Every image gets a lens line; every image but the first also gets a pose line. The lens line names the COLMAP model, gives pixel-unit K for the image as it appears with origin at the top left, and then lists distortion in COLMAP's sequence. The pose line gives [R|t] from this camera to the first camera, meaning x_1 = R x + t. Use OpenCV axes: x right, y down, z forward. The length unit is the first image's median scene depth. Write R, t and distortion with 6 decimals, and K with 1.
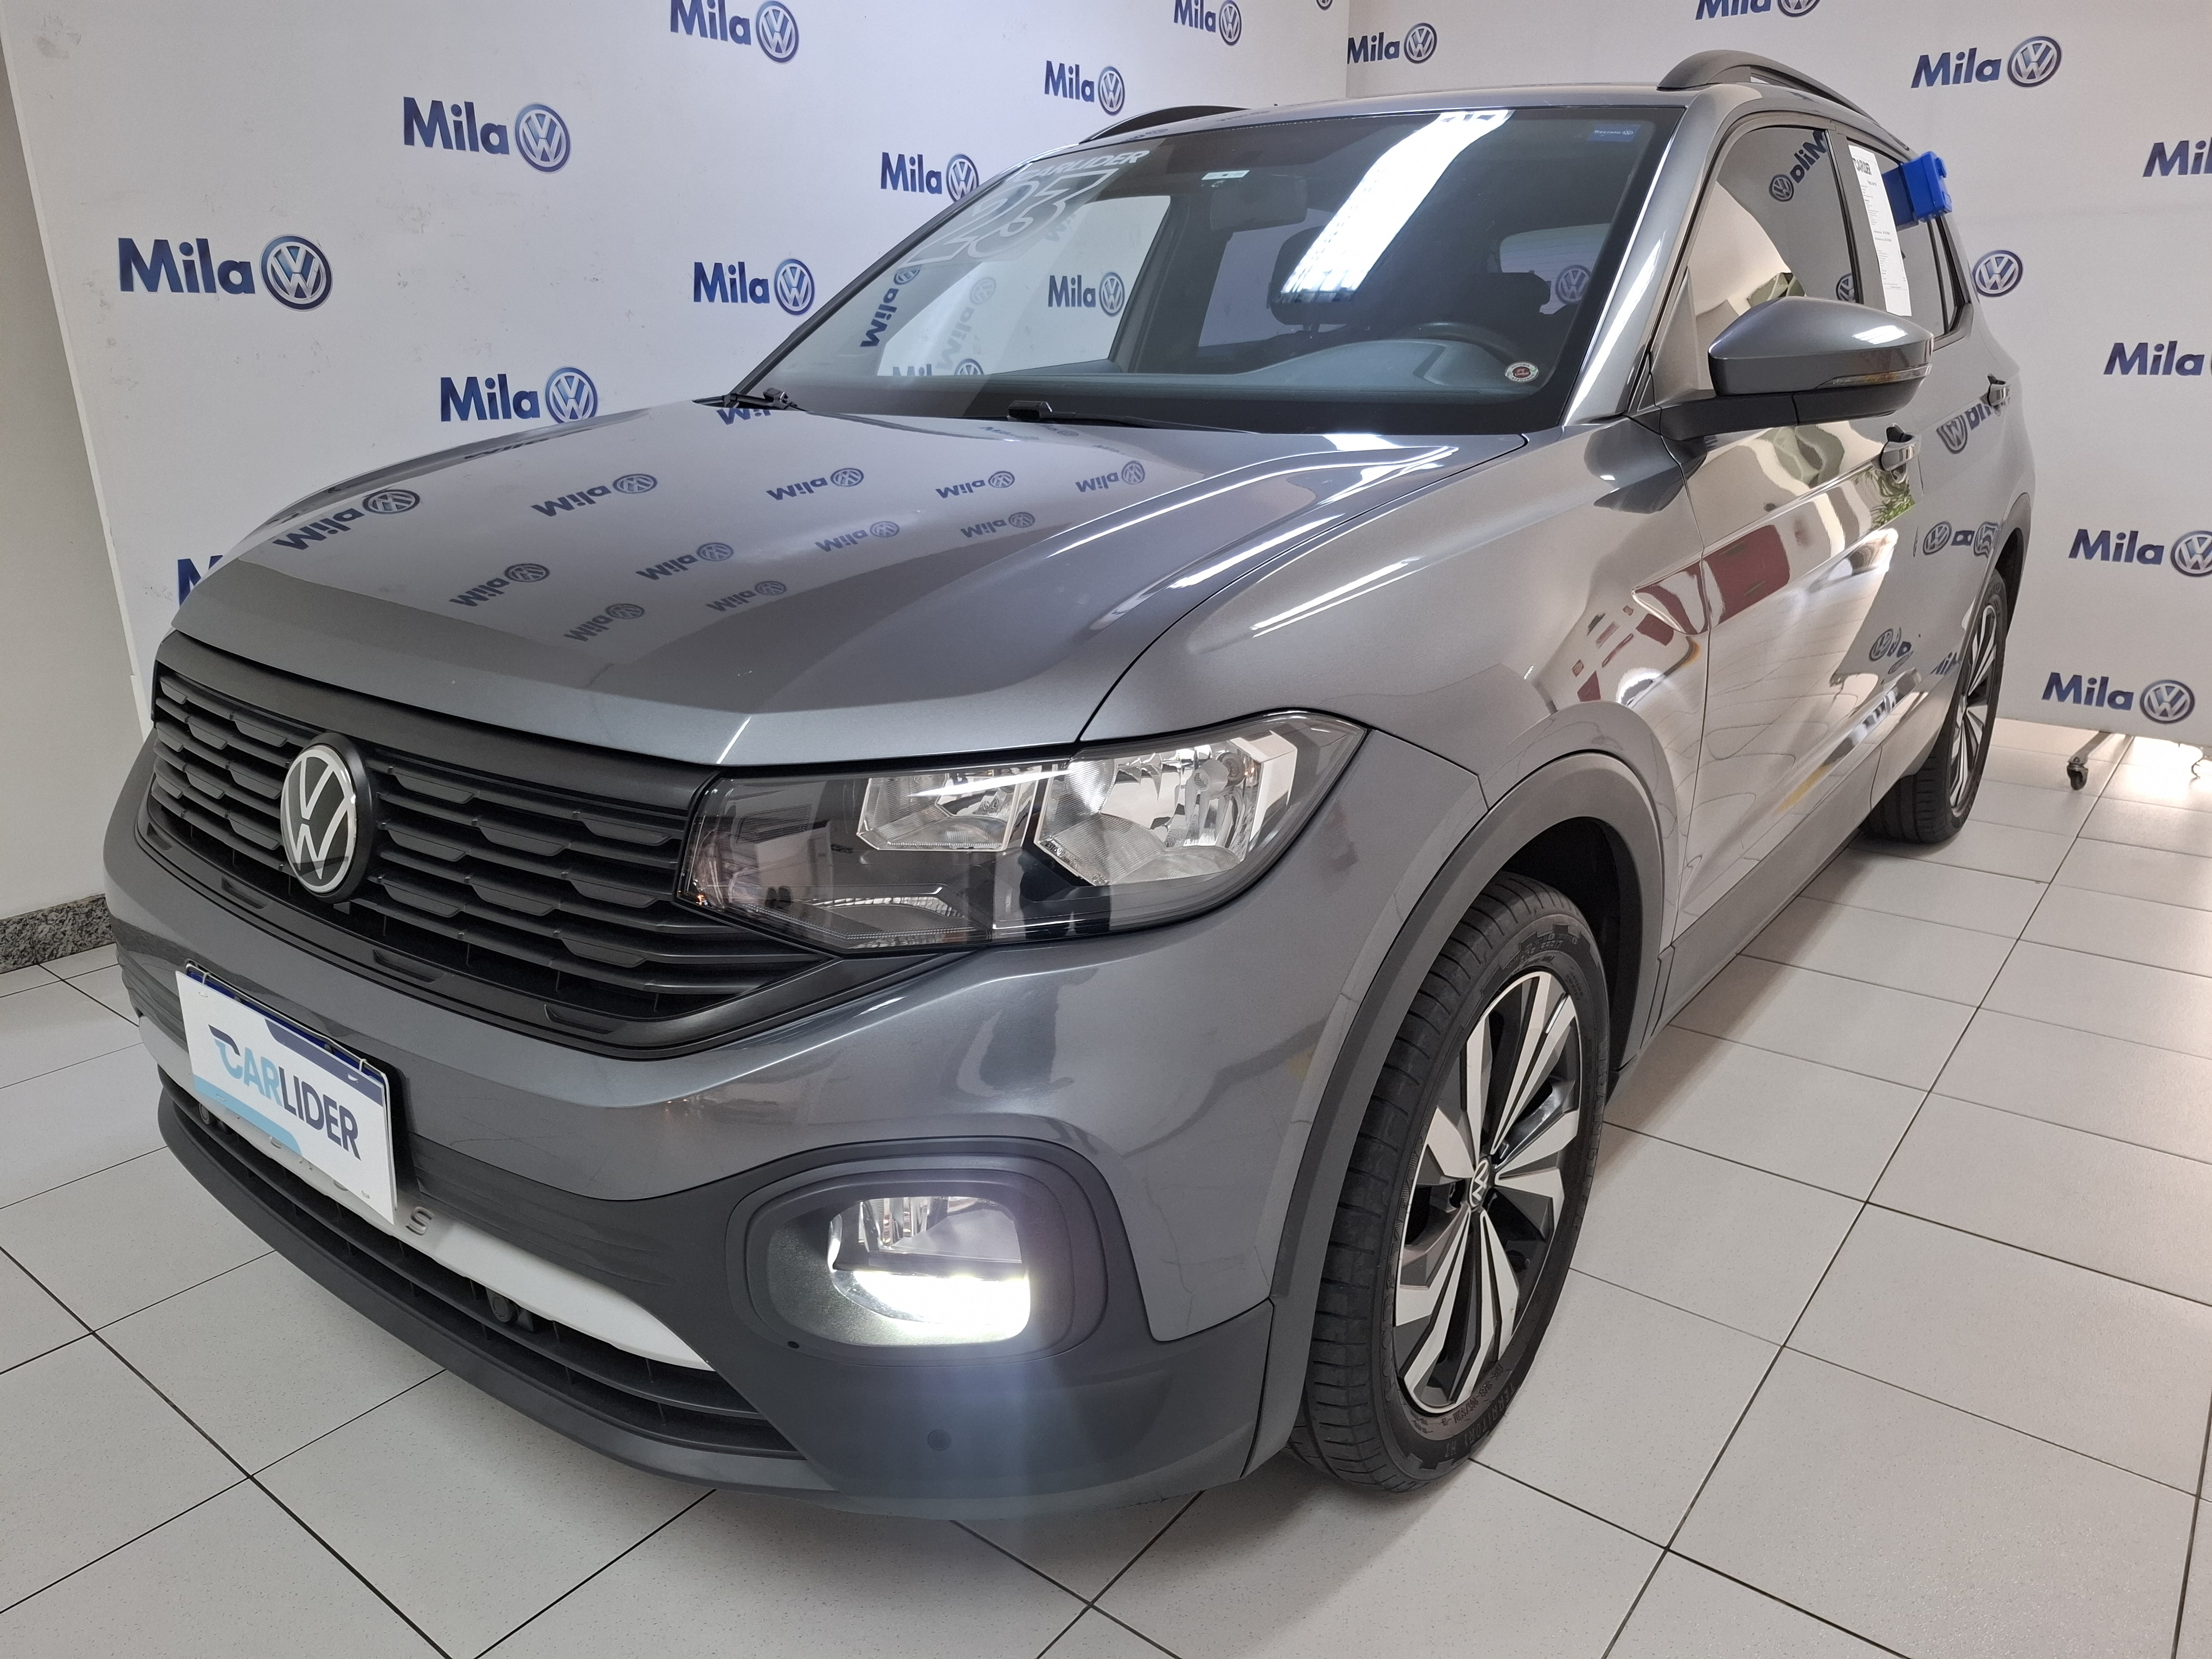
lens RADIAL K [[1490.7, 0, 1104.2], [0, 1490.7, 834.3], [0, 0, 1]] dist [0.036660, -0.023040]
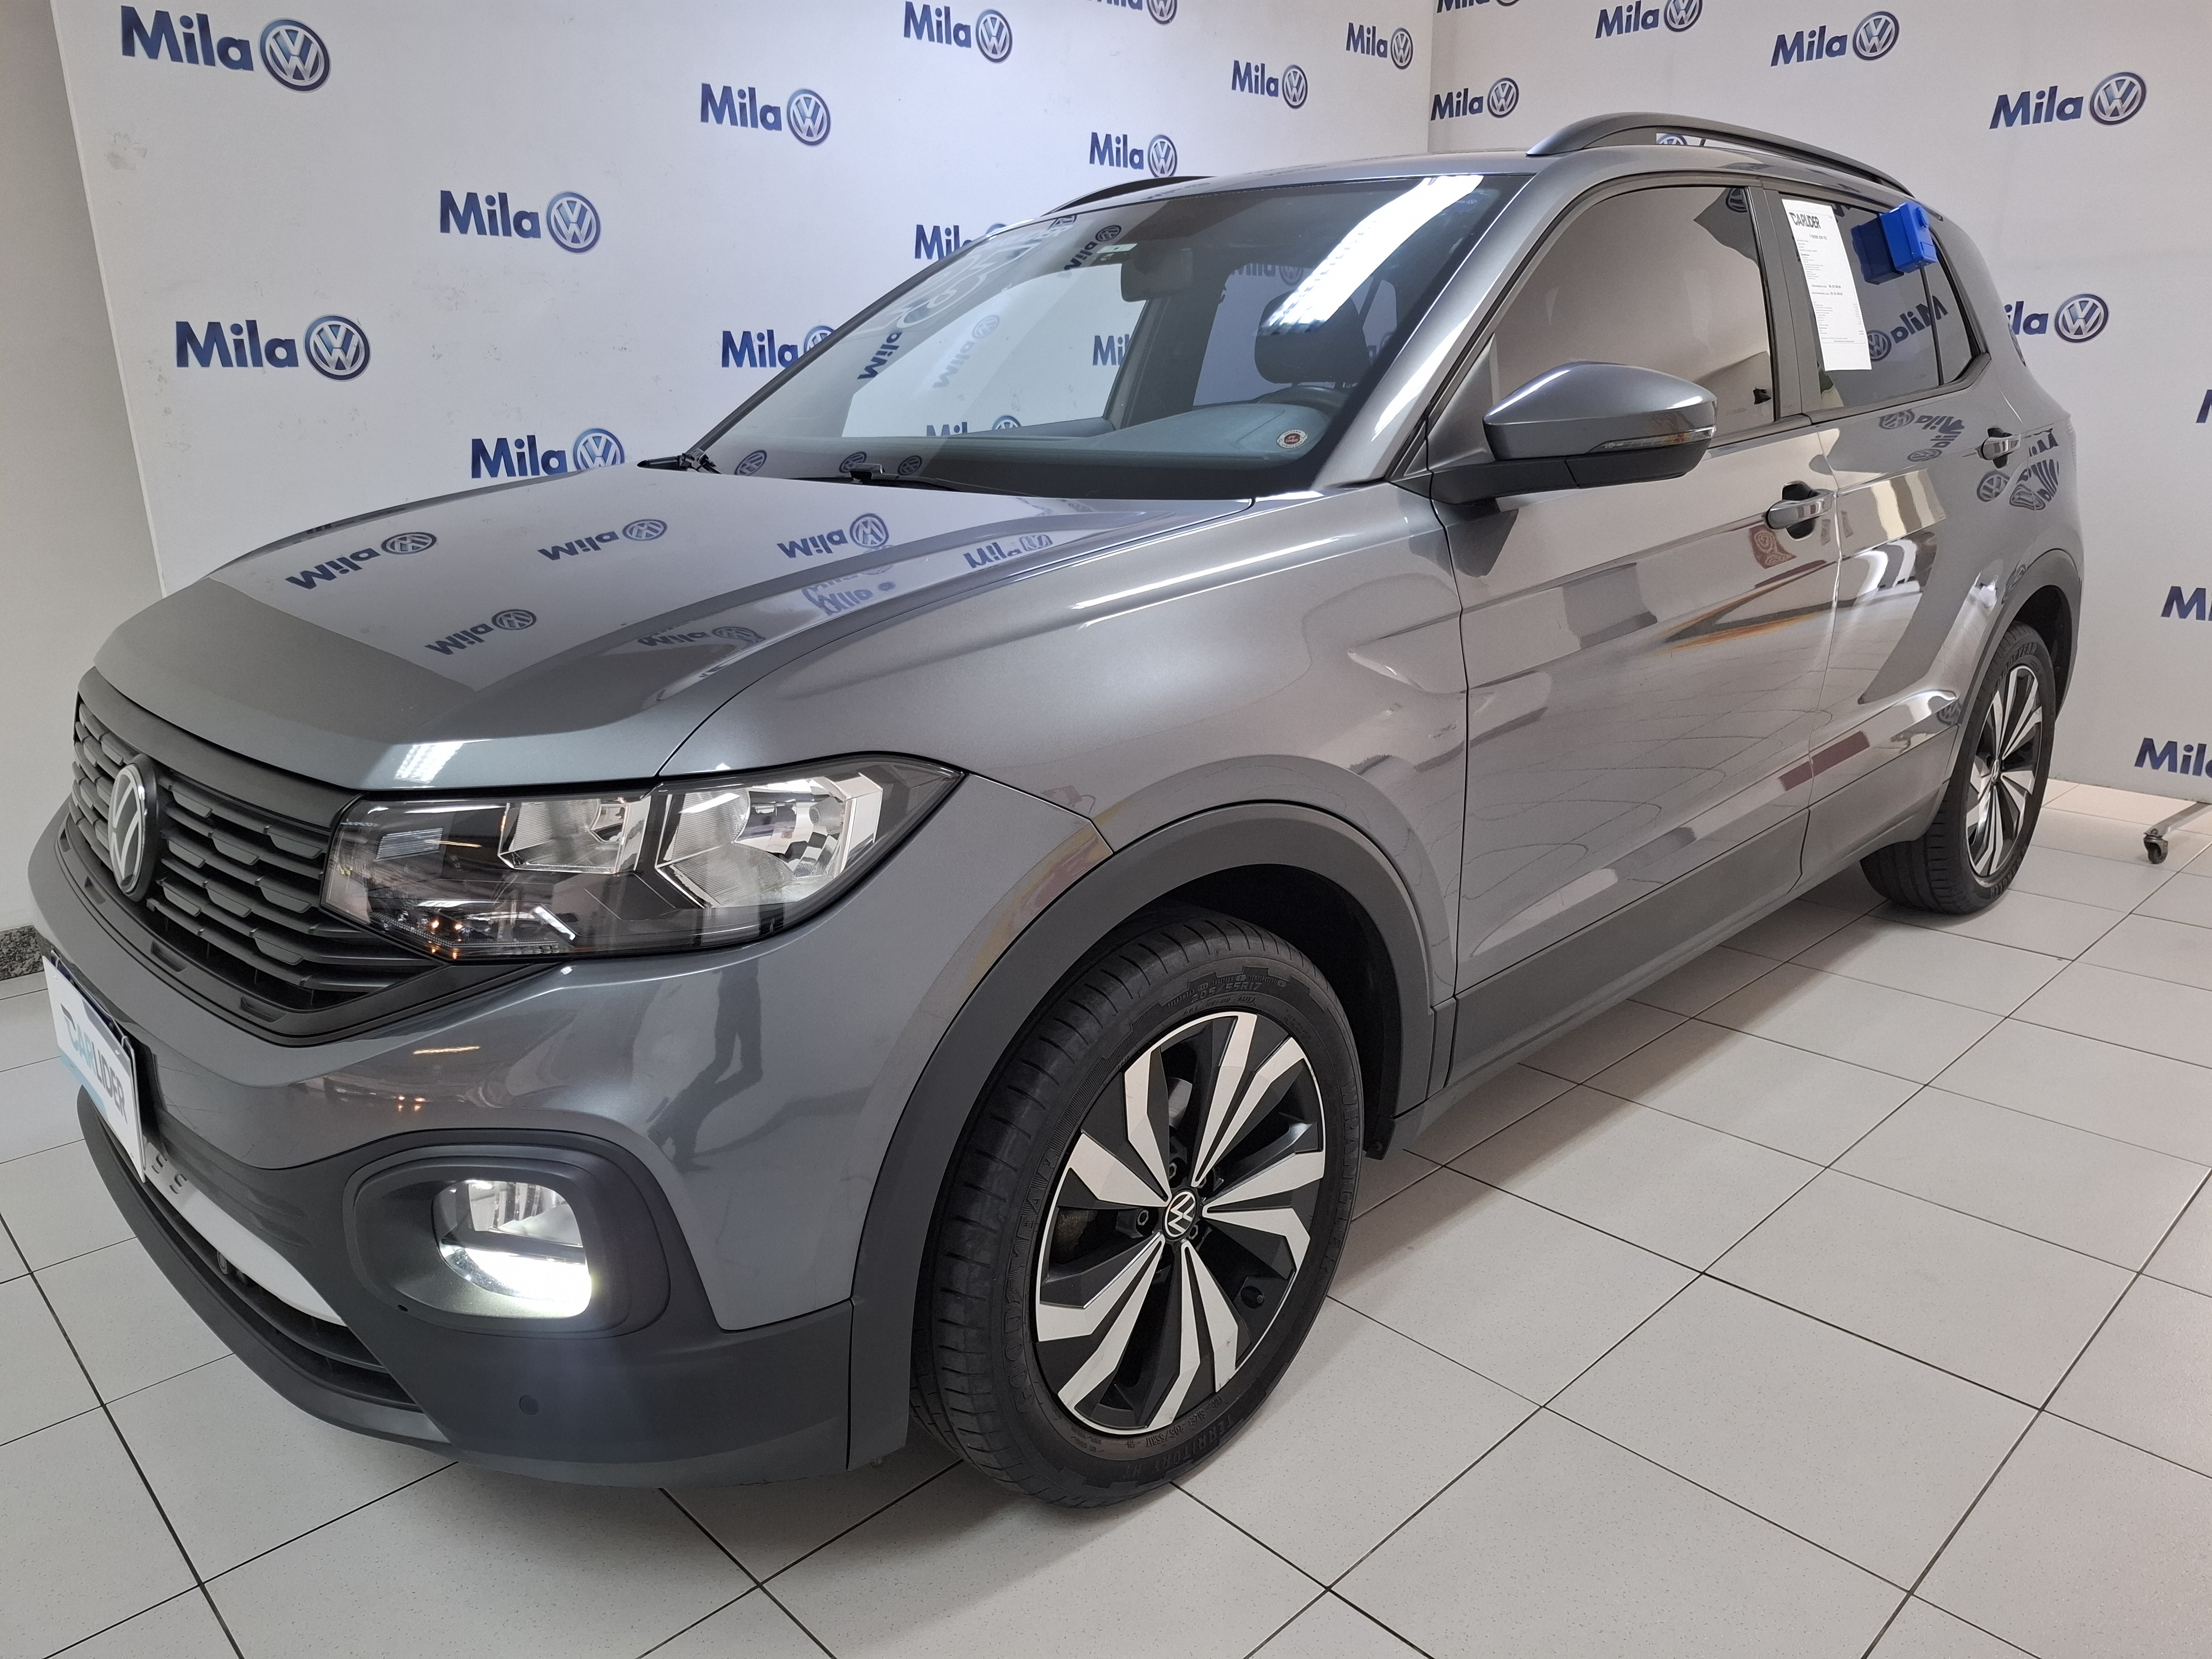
lens RADIAL K [[1490.7, 0, 1103.1], [0, 1490.7, 830.4], [0, 0, 1]] dist [0.036660, -0.023040]
pose [[0.990139, 0.030883, -0.136640, 0.298452], [-0.035120, 0.998971, -0.028706, -0.001008], [0.135613, 0.033222, 0.990205, -0.035944]]
